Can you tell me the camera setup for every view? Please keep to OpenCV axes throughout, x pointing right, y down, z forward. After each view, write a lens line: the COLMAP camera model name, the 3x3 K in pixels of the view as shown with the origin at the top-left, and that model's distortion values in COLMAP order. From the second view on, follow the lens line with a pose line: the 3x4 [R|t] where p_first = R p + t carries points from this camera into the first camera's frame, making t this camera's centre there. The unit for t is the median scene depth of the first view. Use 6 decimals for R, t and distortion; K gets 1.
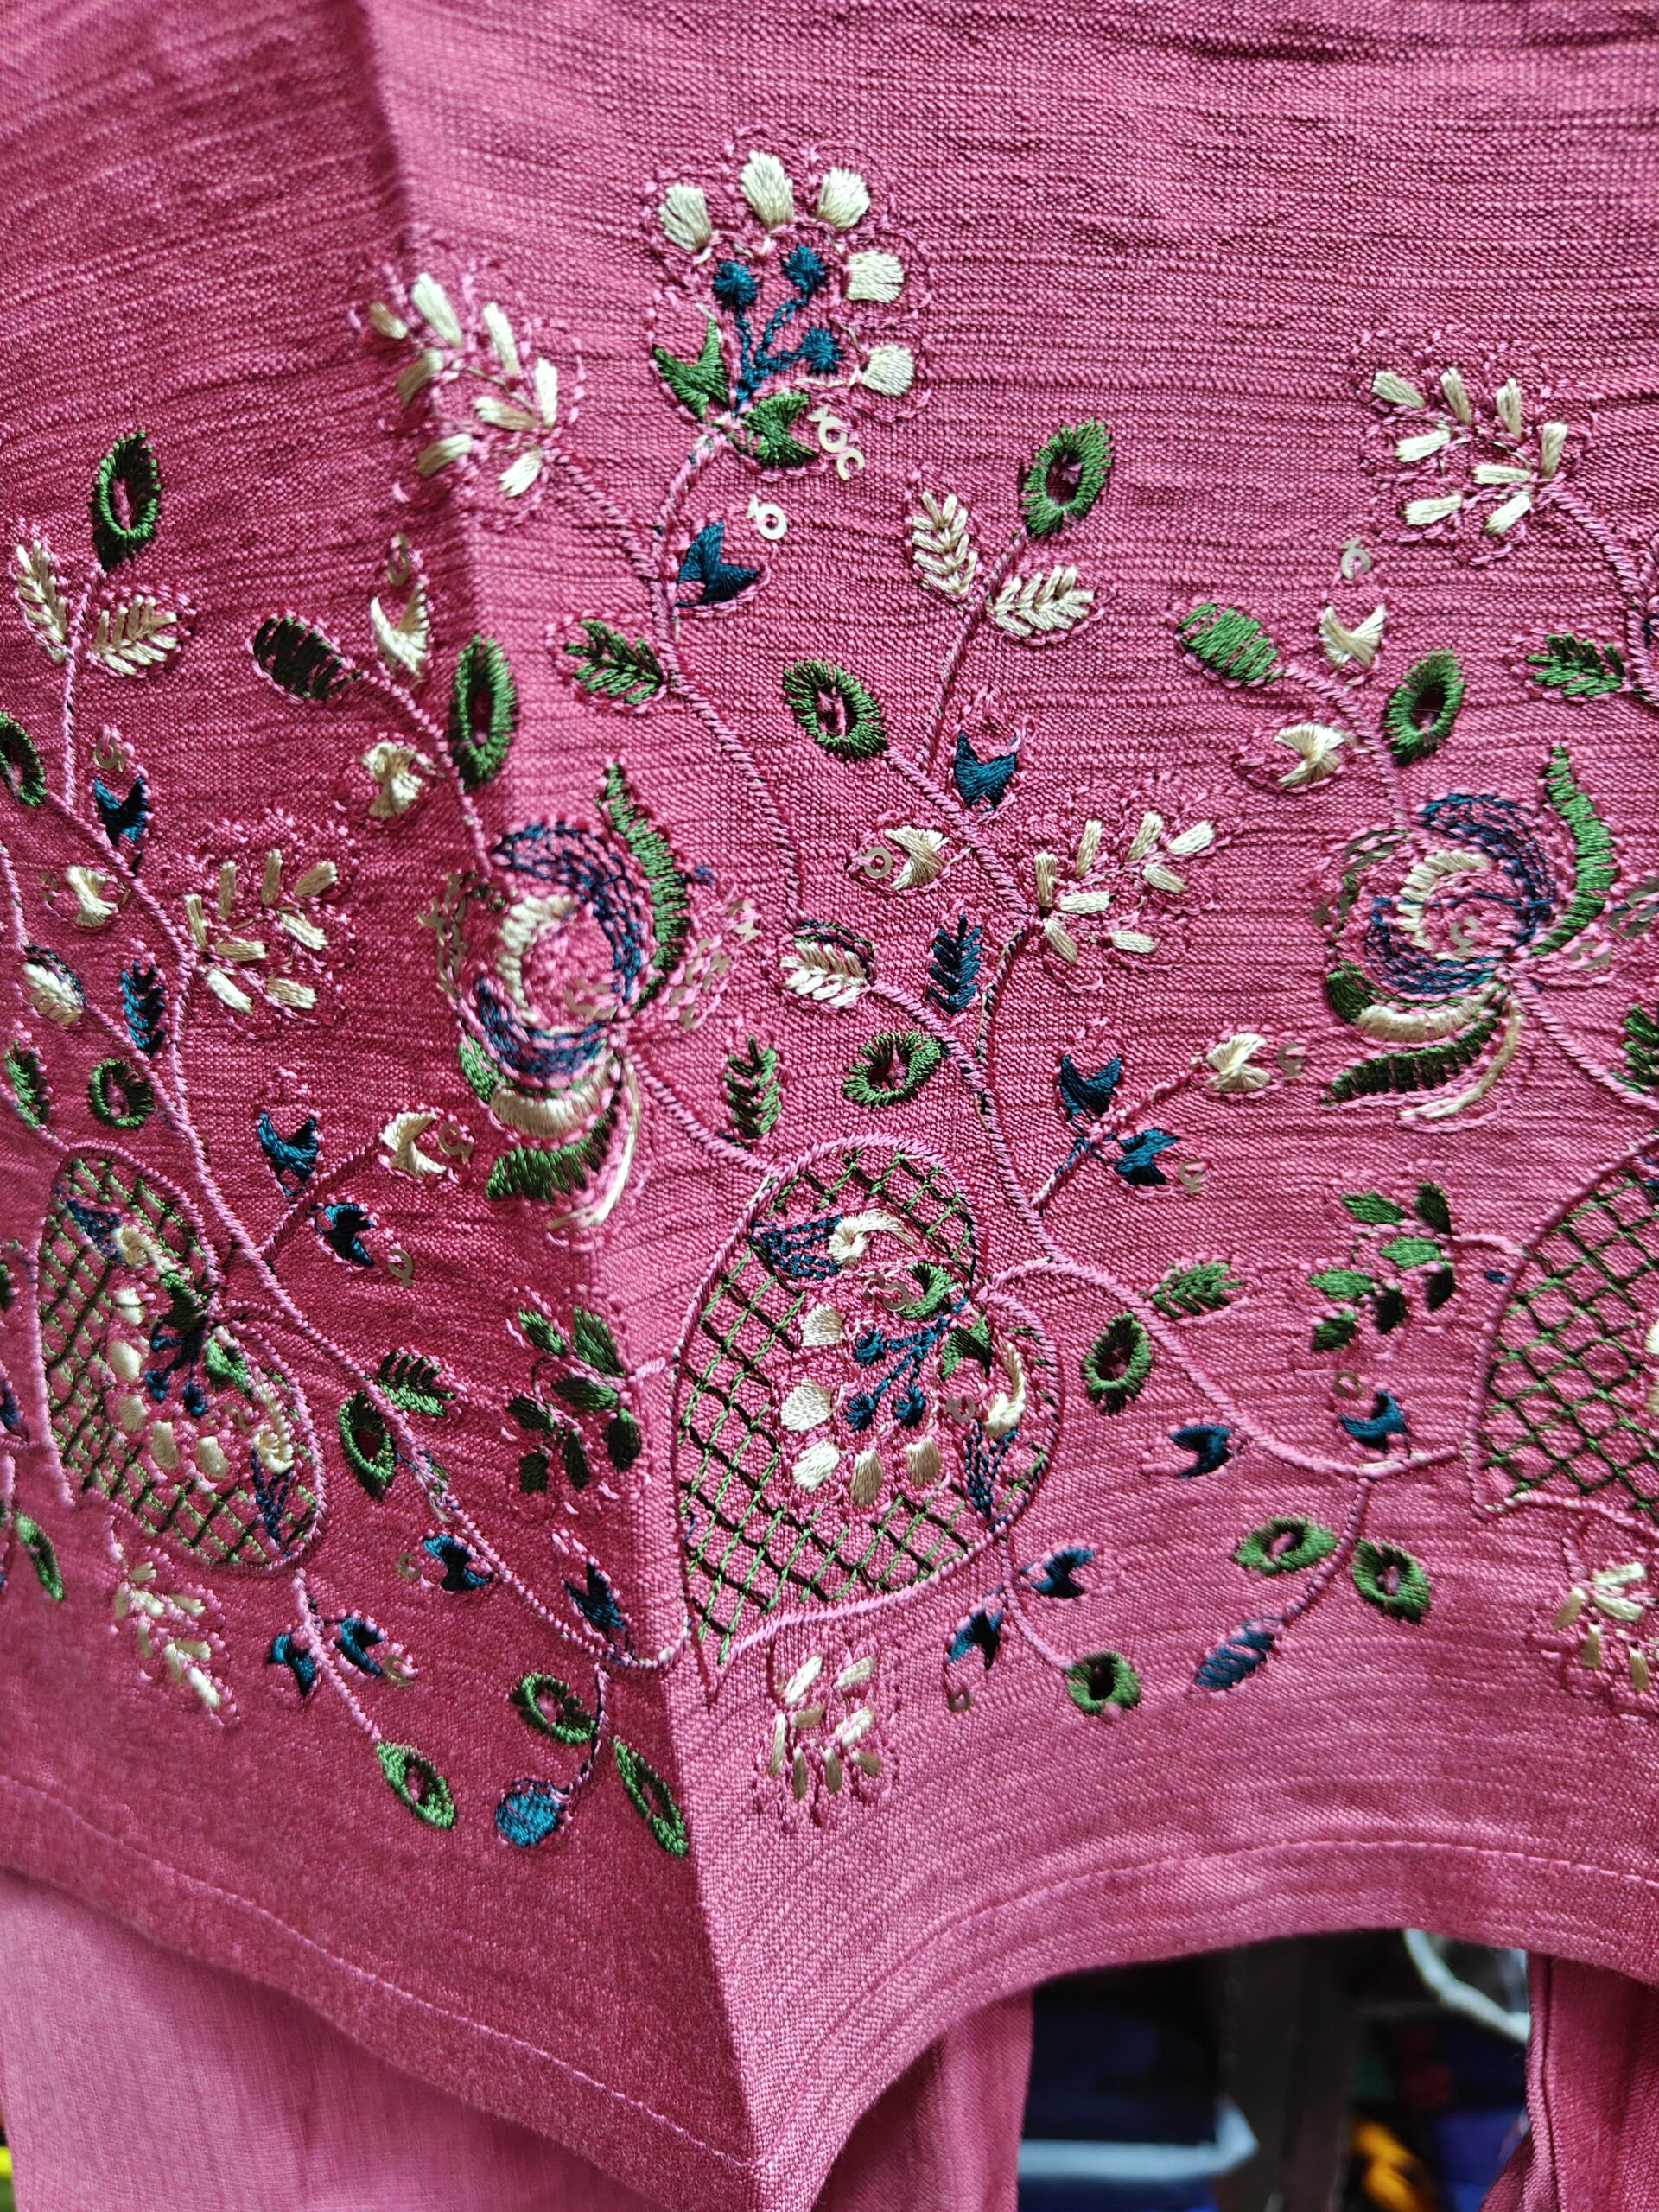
lens RADIAL K [[1526.9, 0, 829.5], [0, 1526.9, 1106.0], [0, 0, 1]] dist [-0.009487, -0.002446]
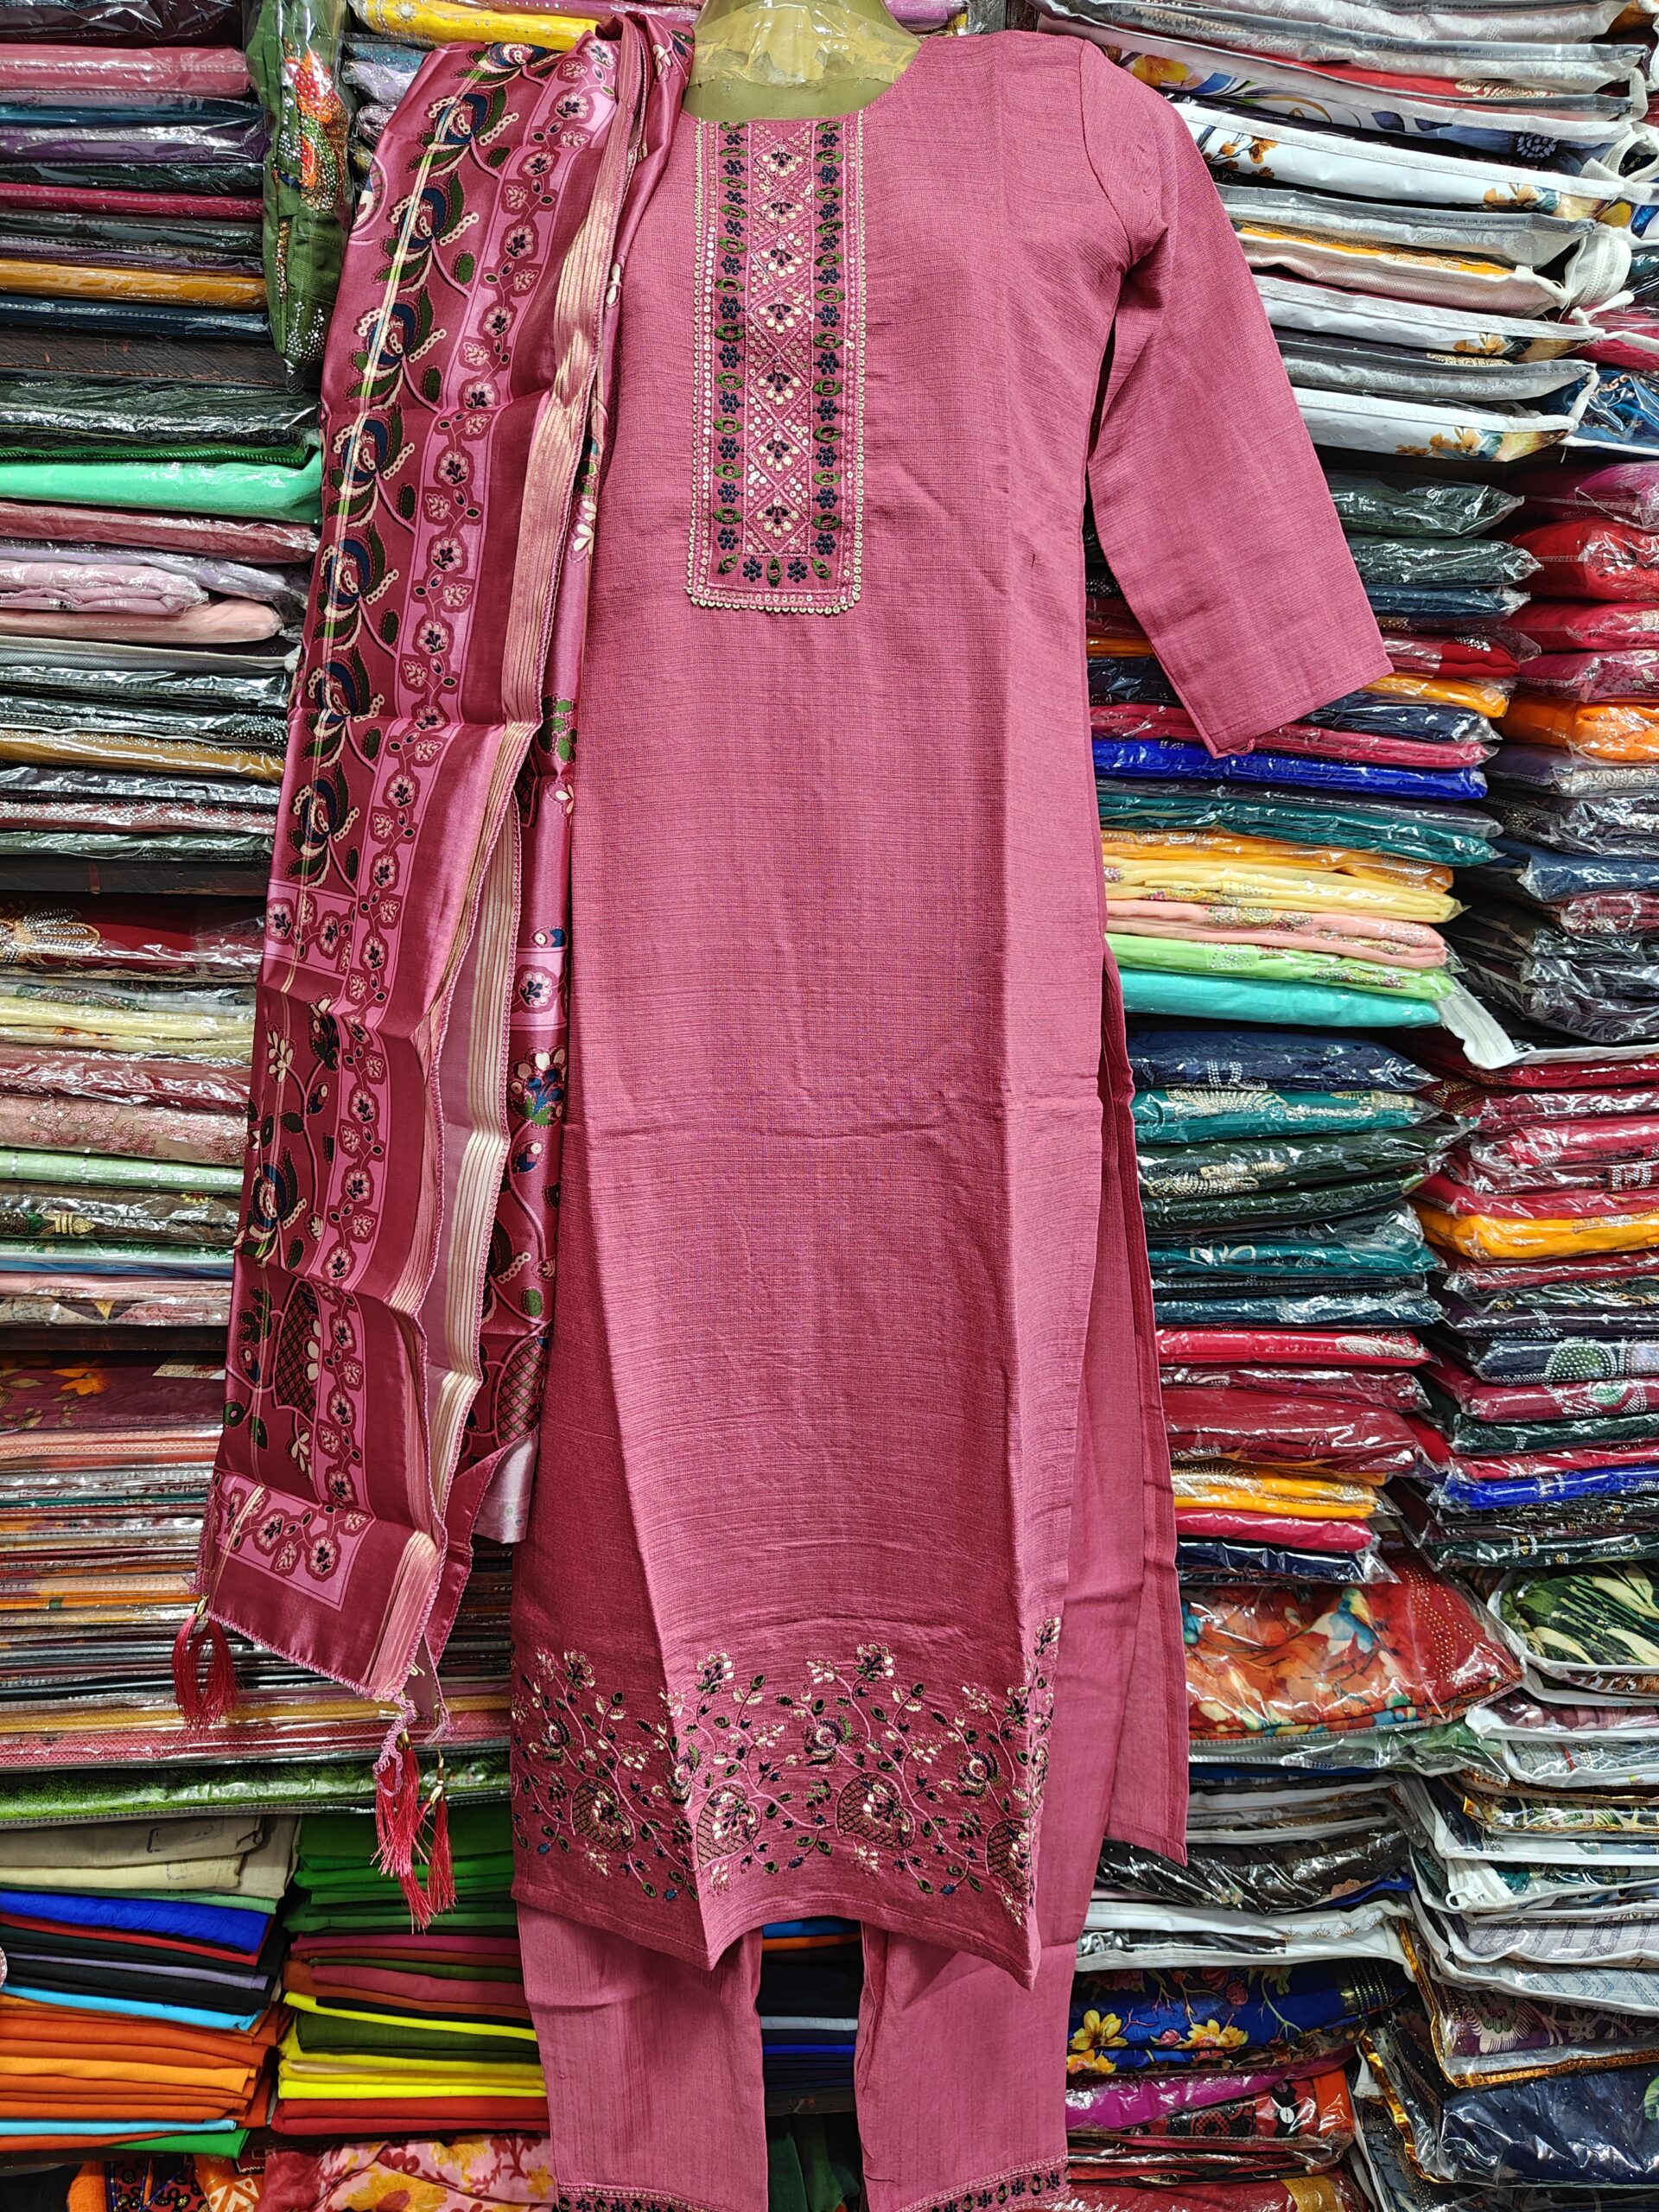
lens RADIAL K [[1526.9, 0, 829.5], [0, 1526.9, 1106.0], [0, 0, 1]] dist [-0.009487, -0.002446]
pose [[0.998273, 0.007763, 0.058232, 0.057428], [-0.005073, 0.998919, -0.046196, -2.357199], [-0.058527, 0.045821, 0.997234, -5.150899]]
